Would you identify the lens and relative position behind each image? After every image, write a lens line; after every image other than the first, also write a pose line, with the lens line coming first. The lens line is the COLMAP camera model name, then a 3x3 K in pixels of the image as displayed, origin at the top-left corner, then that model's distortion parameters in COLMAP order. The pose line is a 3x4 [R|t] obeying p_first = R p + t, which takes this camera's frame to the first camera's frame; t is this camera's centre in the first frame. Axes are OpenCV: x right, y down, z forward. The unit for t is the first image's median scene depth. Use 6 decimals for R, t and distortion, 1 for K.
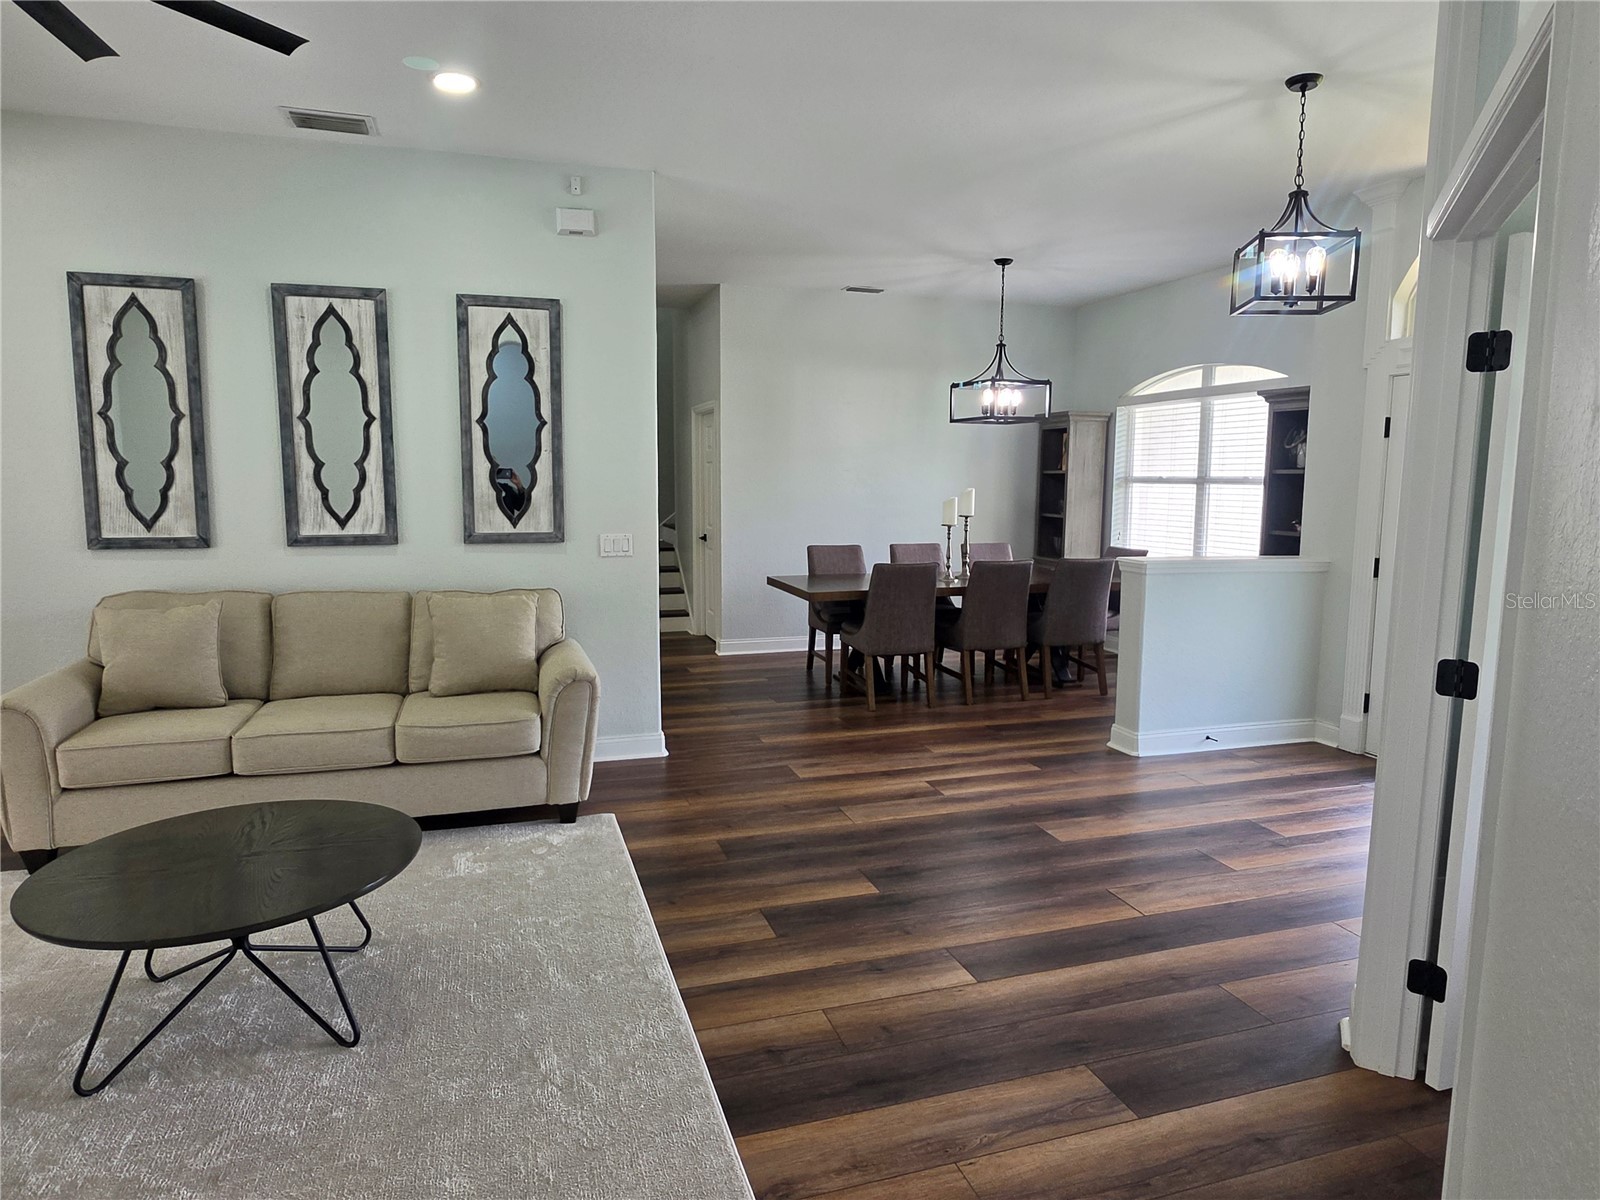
lens RADIAL K [[966.7, 0, 798.6], [0, 966.7, 601.6], [0, 0, 1]] dist [-0.001492, -0.001050]
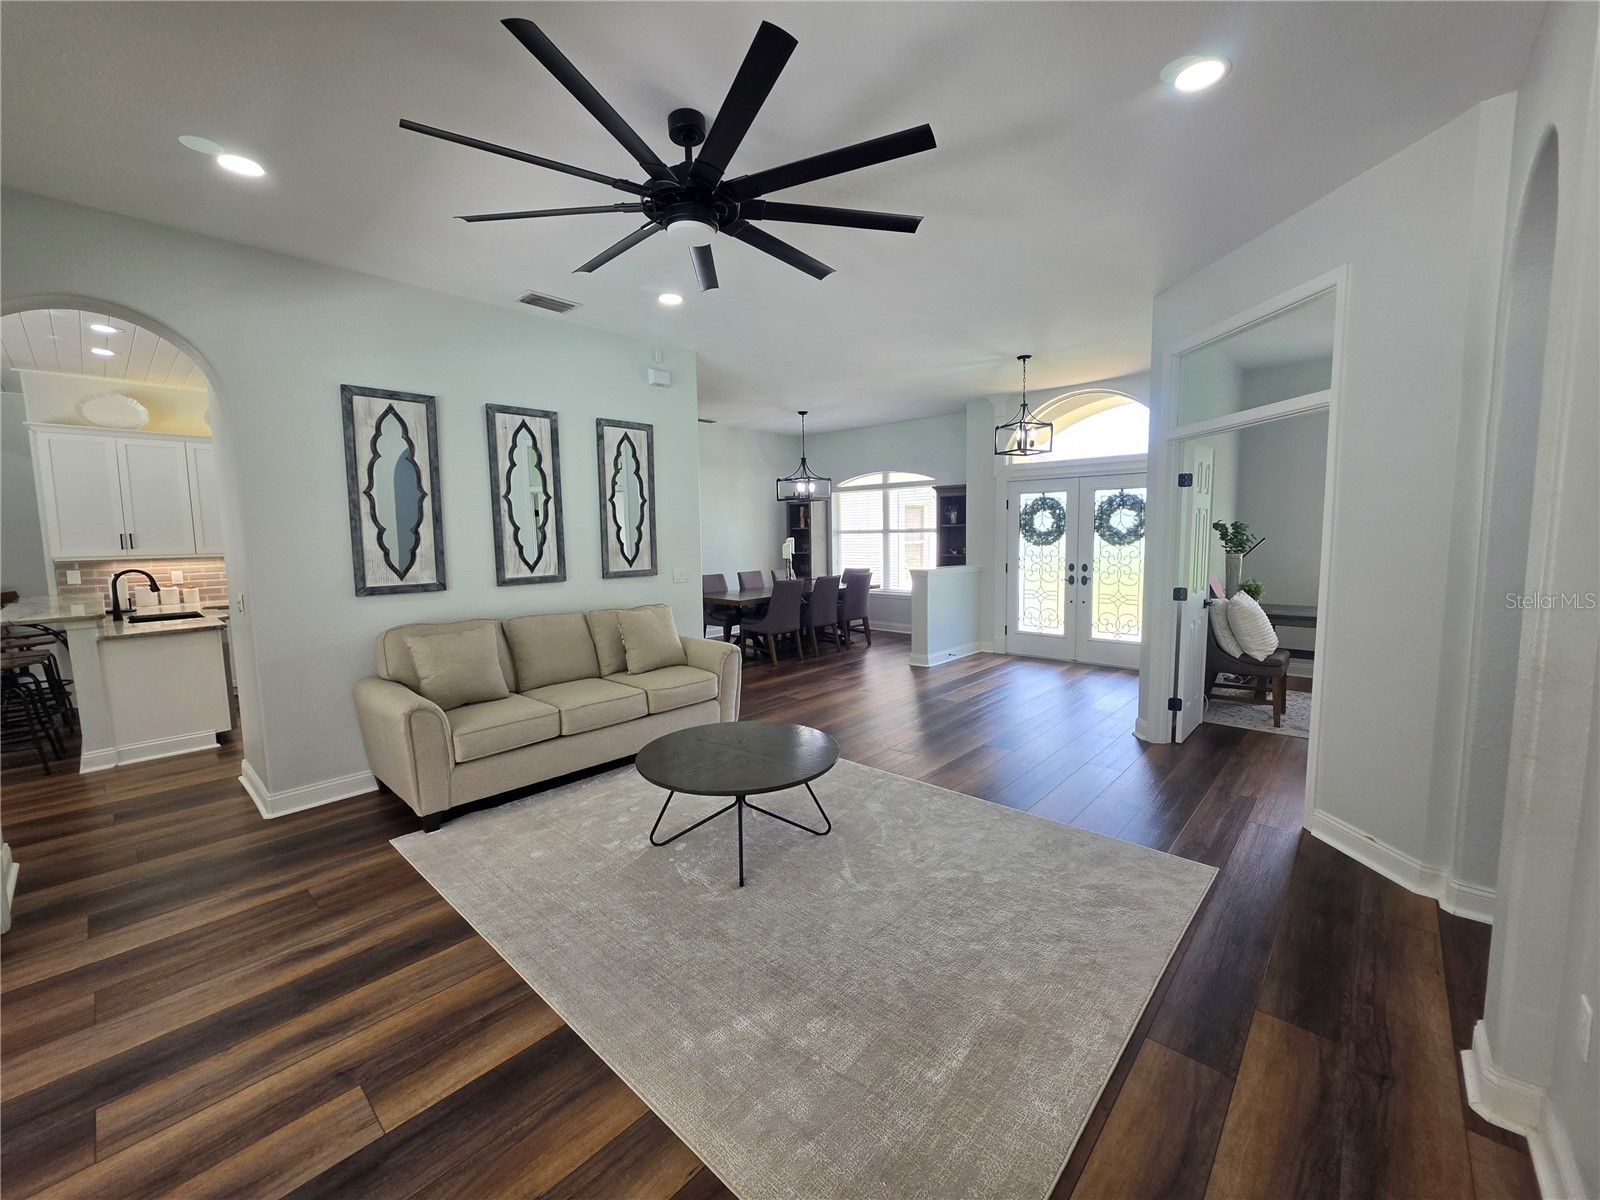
lens RADIAL K [[649.5, 0, 796.9], [0, 649.5, 598.3], [0, 0, 1]] dist [0.002184, 0.000344]
pose [[0.863724, -0.070379, 0.499027, -0.628325], [0.086120, 0.996248, -0.008555, 0.006565], [-0.496552, 0.050366, 0.866544, -0.048561]]
